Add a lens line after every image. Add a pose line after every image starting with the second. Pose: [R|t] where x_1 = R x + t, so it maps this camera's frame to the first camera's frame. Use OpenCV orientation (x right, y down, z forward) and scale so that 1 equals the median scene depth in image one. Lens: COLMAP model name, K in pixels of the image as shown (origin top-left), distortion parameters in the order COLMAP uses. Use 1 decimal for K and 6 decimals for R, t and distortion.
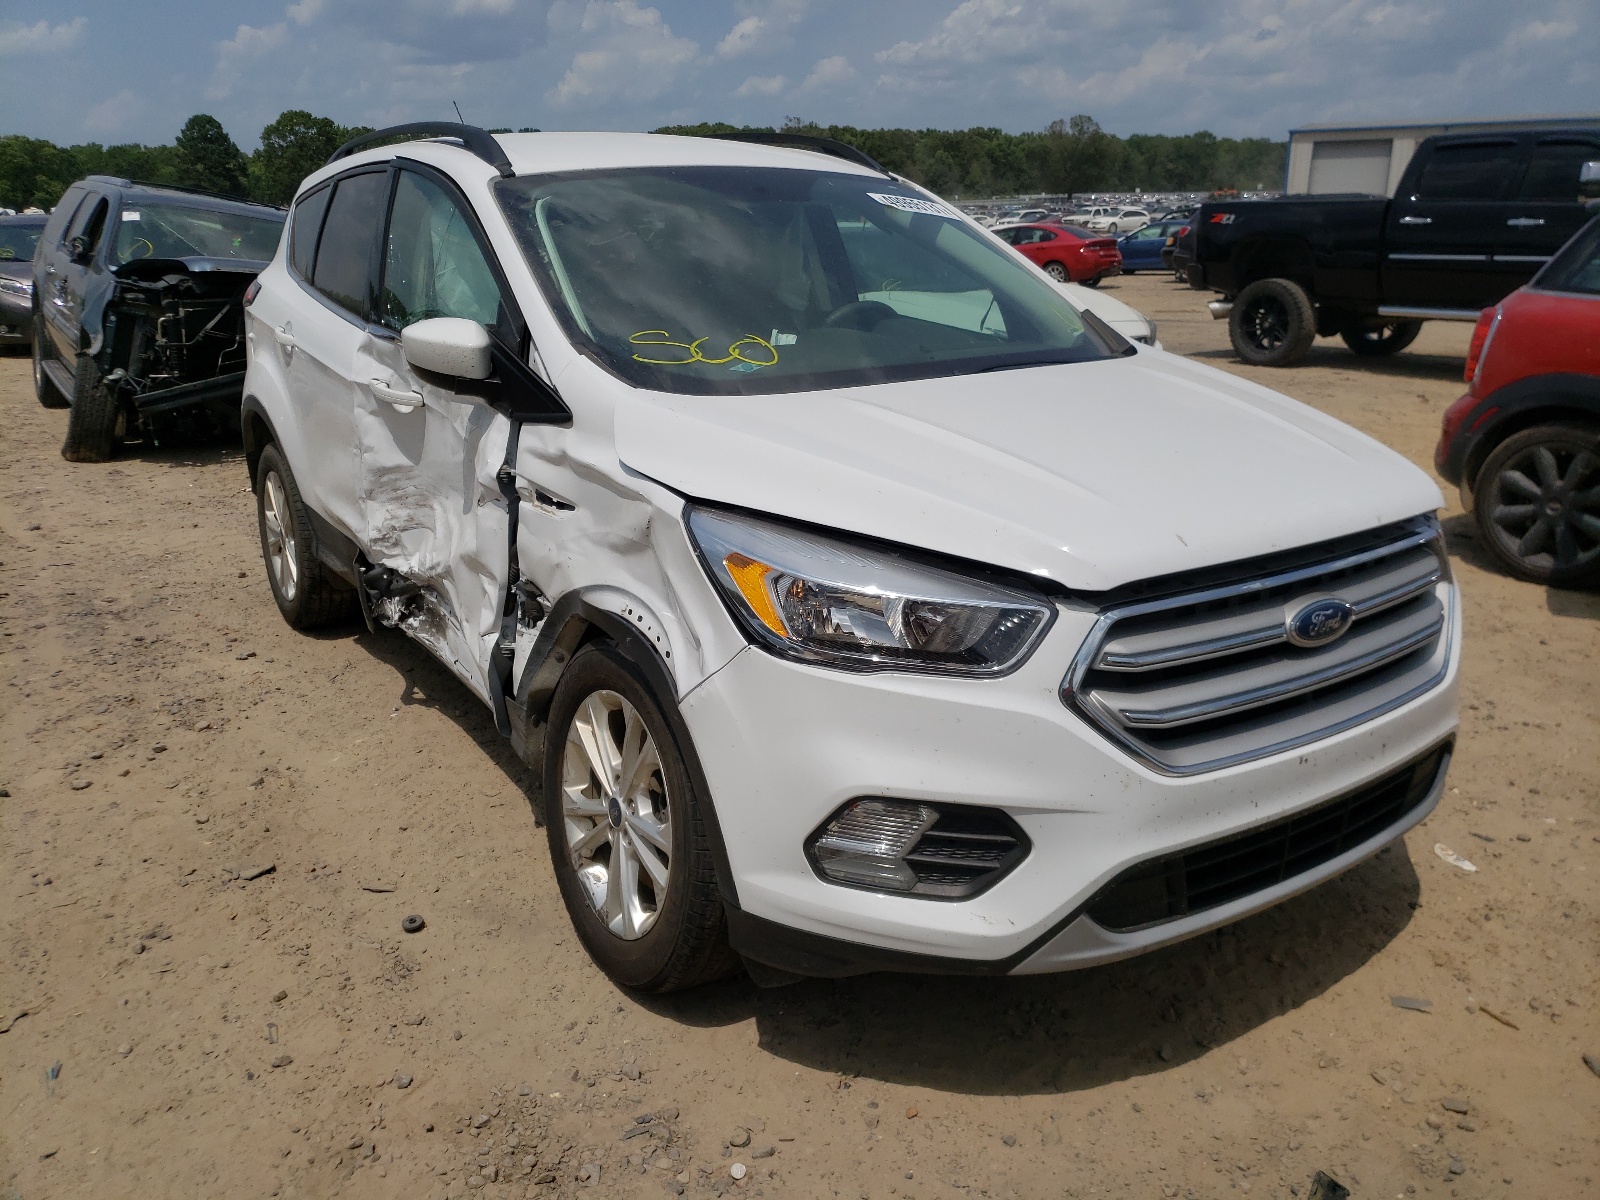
lens RADIAL K [[1285.4, 0, 797.3], [0, 1285.4, 595.8], [0, 0, 1]] dist [0.032263, 0.001659]
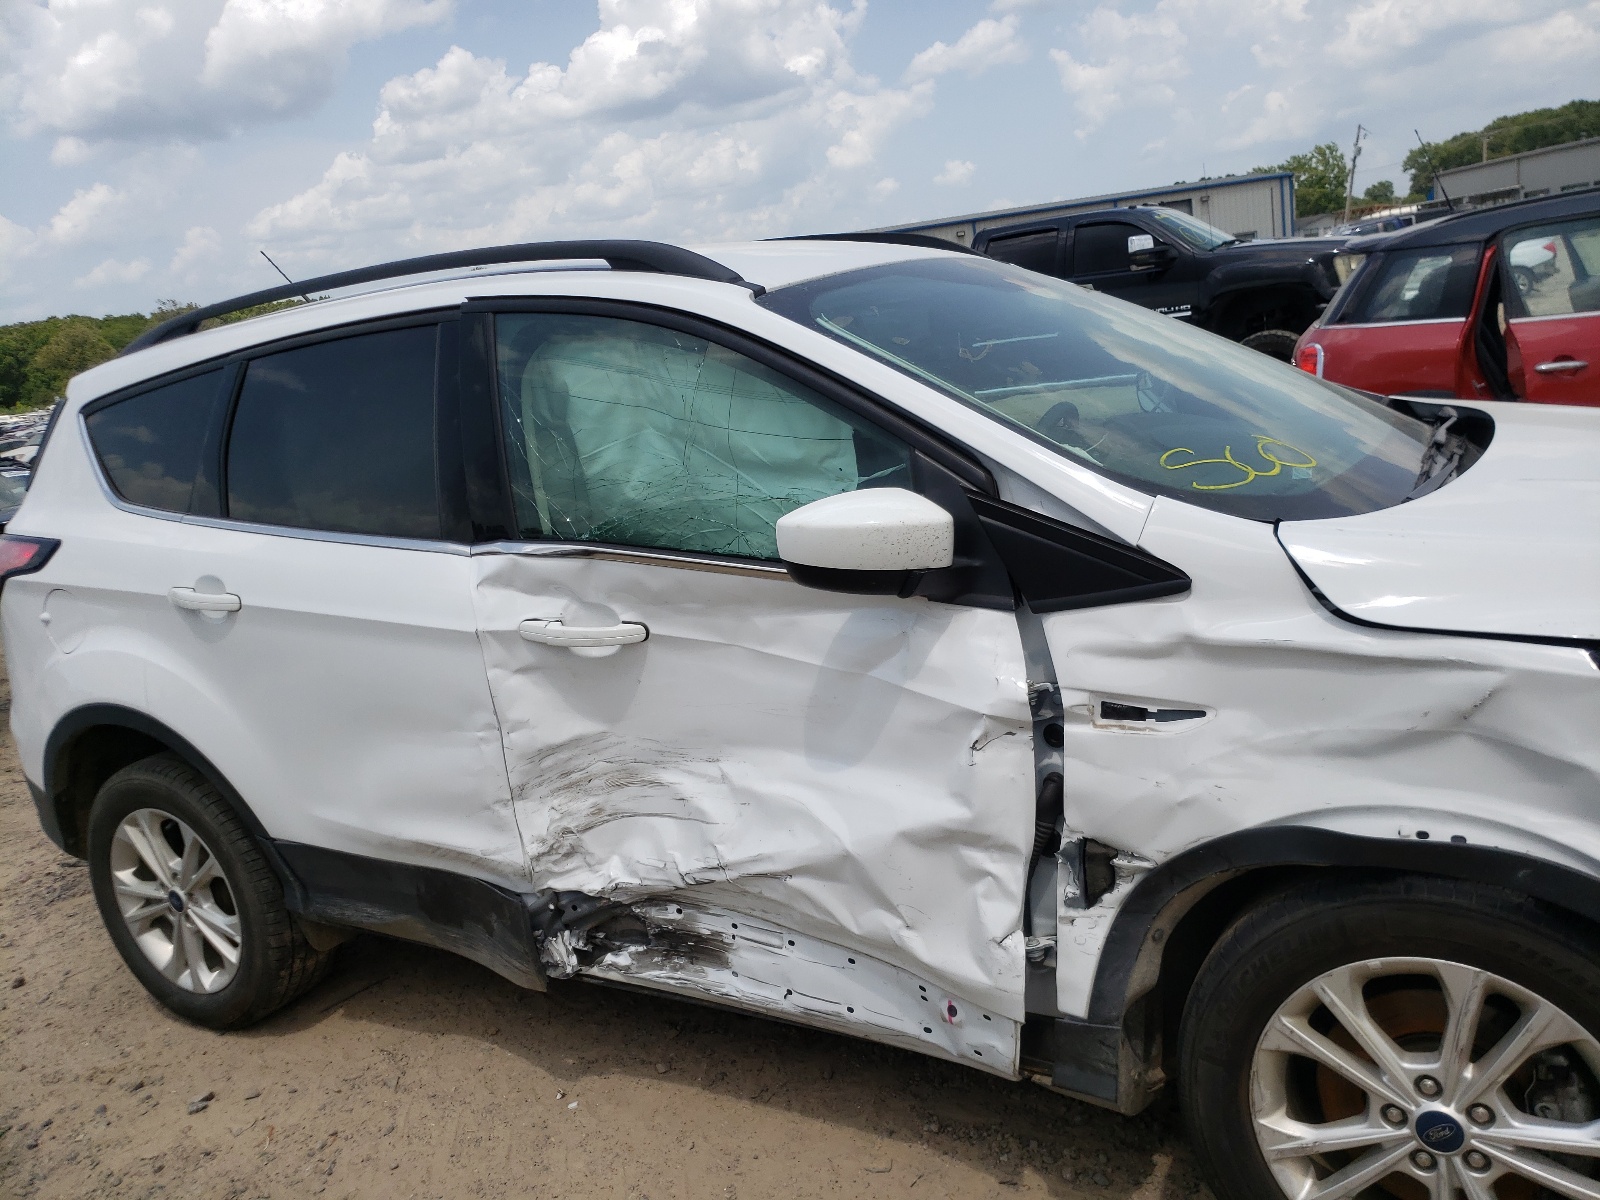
lens RADIAL K [[1285.4, 0, 801.5], [0, 1285.4, 605.3], [0, 0, 1]] dist [0.032263, 0.001659]
pose [[0.888542, -0.211589, 0.407092, -0.461424], [0.251093, 0.966893, -0.045501, -0.107048], [-0.383986, 0.142647, 0.912253, 0.332189]]
